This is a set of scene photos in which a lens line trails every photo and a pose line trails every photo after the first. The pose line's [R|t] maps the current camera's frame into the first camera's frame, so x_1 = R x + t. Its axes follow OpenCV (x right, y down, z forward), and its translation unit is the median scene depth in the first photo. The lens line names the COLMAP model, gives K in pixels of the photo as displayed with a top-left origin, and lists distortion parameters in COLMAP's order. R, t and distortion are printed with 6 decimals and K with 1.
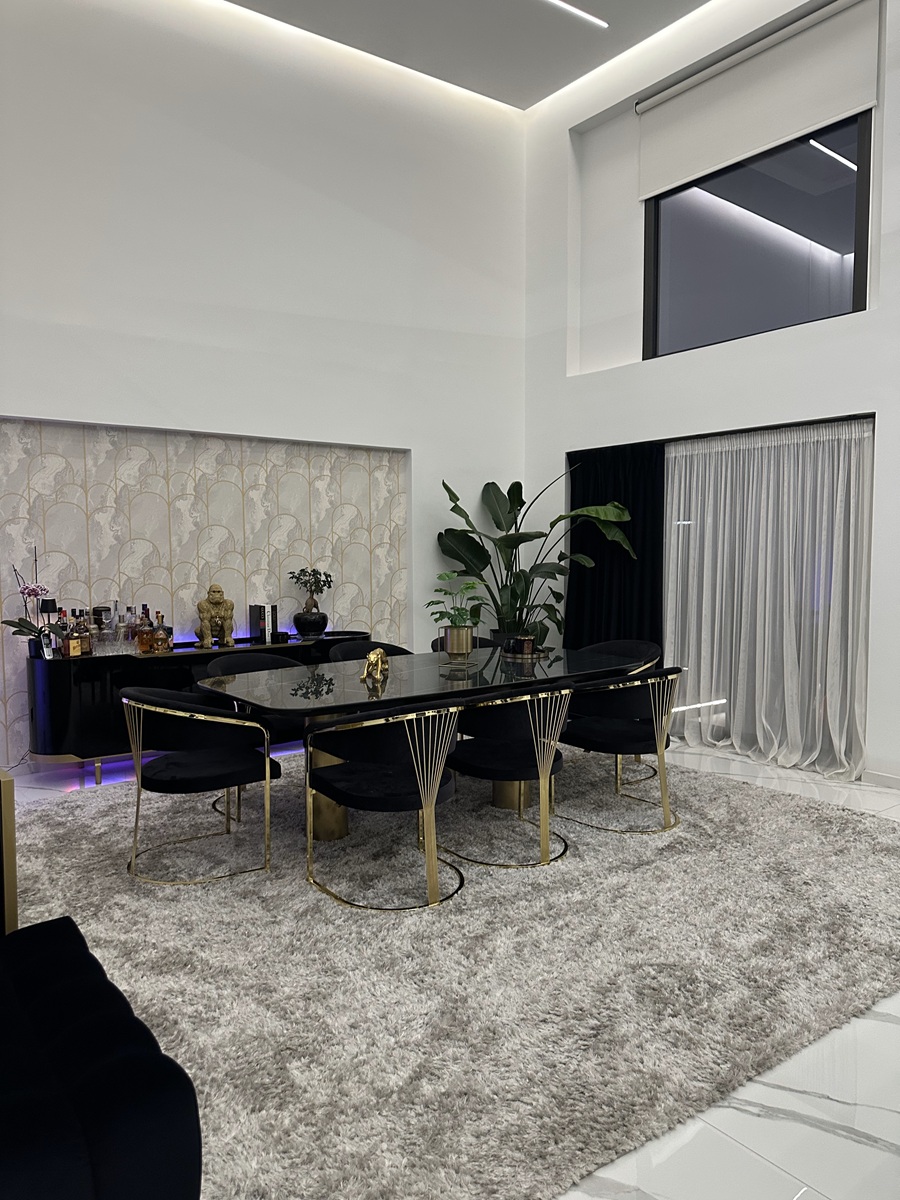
lens RADIAL K [[846.7, 0, 450.0], [0, 846.7, 600.0], [0, 0, 1]] dist [0.048379, -0.003148]
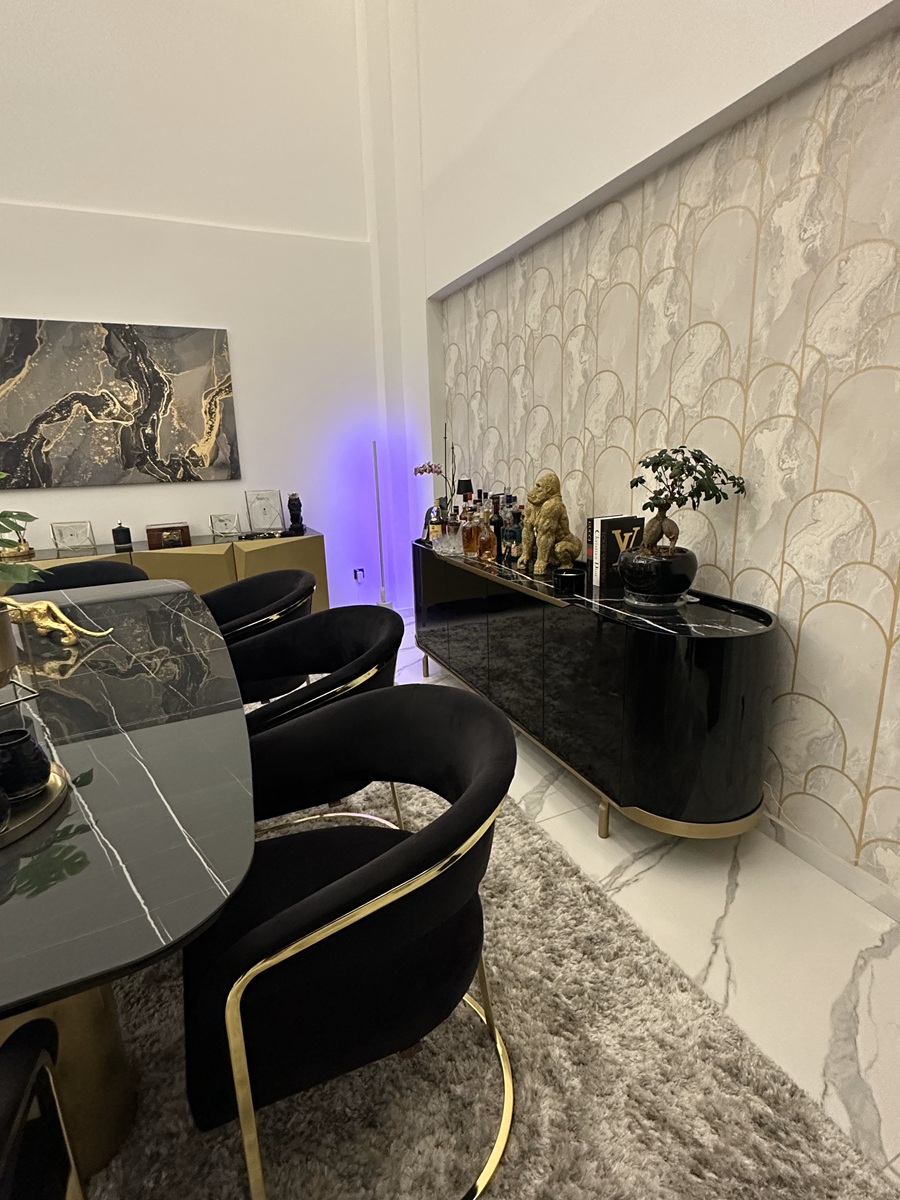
lens RADIAL K [[600.7, 0, 446.7], [0, 600.7, 601.0], [0, 0, 1]] dist [0.001278, 0.000010]
pose [[-0.203565, 0.253096, -0.945782, 0.179547], [-0.028807, 0.964042, 0.264183, -0.041281], [0.978638, 0.081023, -0.188954, 0.984559]]
